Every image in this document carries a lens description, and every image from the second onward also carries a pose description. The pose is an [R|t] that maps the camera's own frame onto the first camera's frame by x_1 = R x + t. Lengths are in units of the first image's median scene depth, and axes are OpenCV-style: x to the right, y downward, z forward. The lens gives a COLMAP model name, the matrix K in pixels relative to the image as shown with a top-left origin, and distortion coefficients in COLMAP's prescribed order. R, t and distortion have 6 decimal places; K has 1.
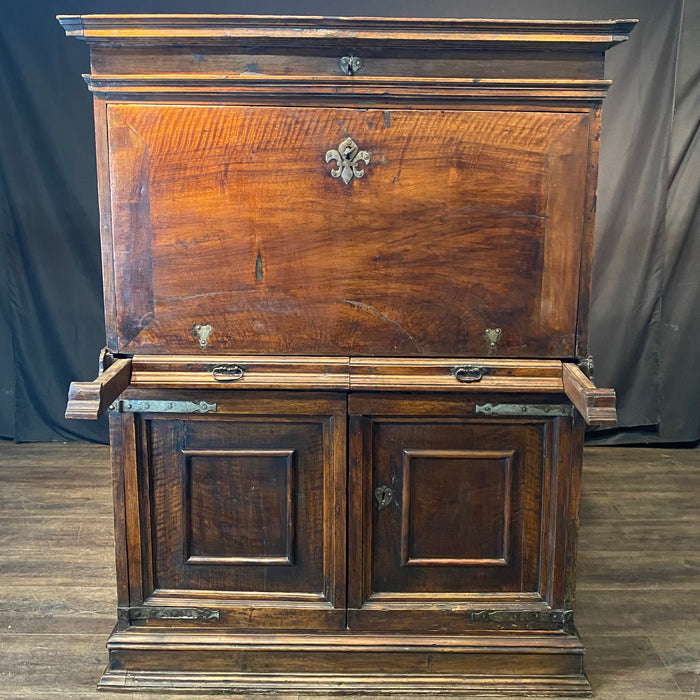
lens RADIAL K [[770.1, 0, 364.7], [0, 770.1, 277.2], [0, 0, 1]] dist [0.020195, 0.000000]
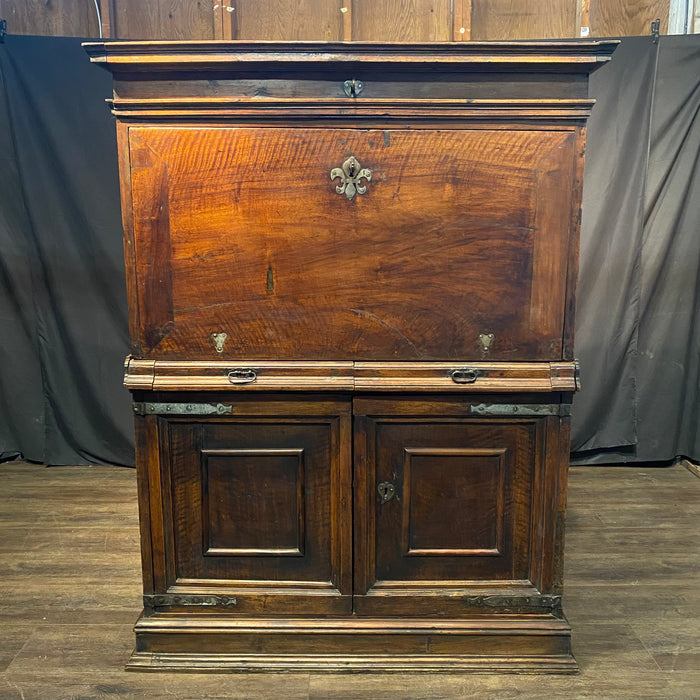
lens RADIAL K [[705.6, 0, 353.6], [0, 705.6, 343.1], [0, 0, 1]] dist [0.018311, 0.000000]
pose [[0.999927, -0.008534, -0.008524, -0.011397], [0.008583, 0.999947, 0.005721, 0.072288], [0.008474, -0.005794, 0.999947, 0.005893]]
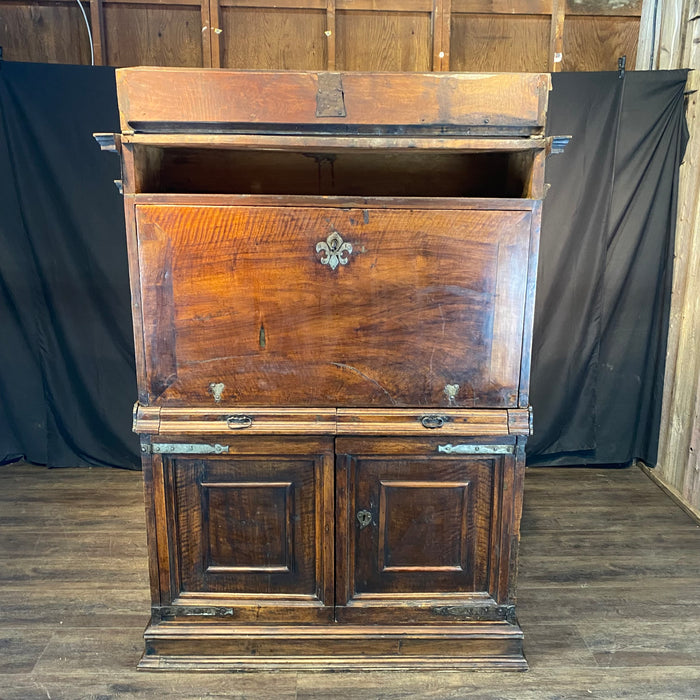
lens RADIAL K [[705.6, 0, 353.2], [0, 705.6, 350.7], [0, 0, 1]] dist [0.018311, 0.000000]
pose [[0.999891, -0.004655, 0.014047, -0.008024], [0.003698, 0.997720, 0.067385, -0.065391], [-0.014328, -0.067326, 0.997628, -0.123577]]
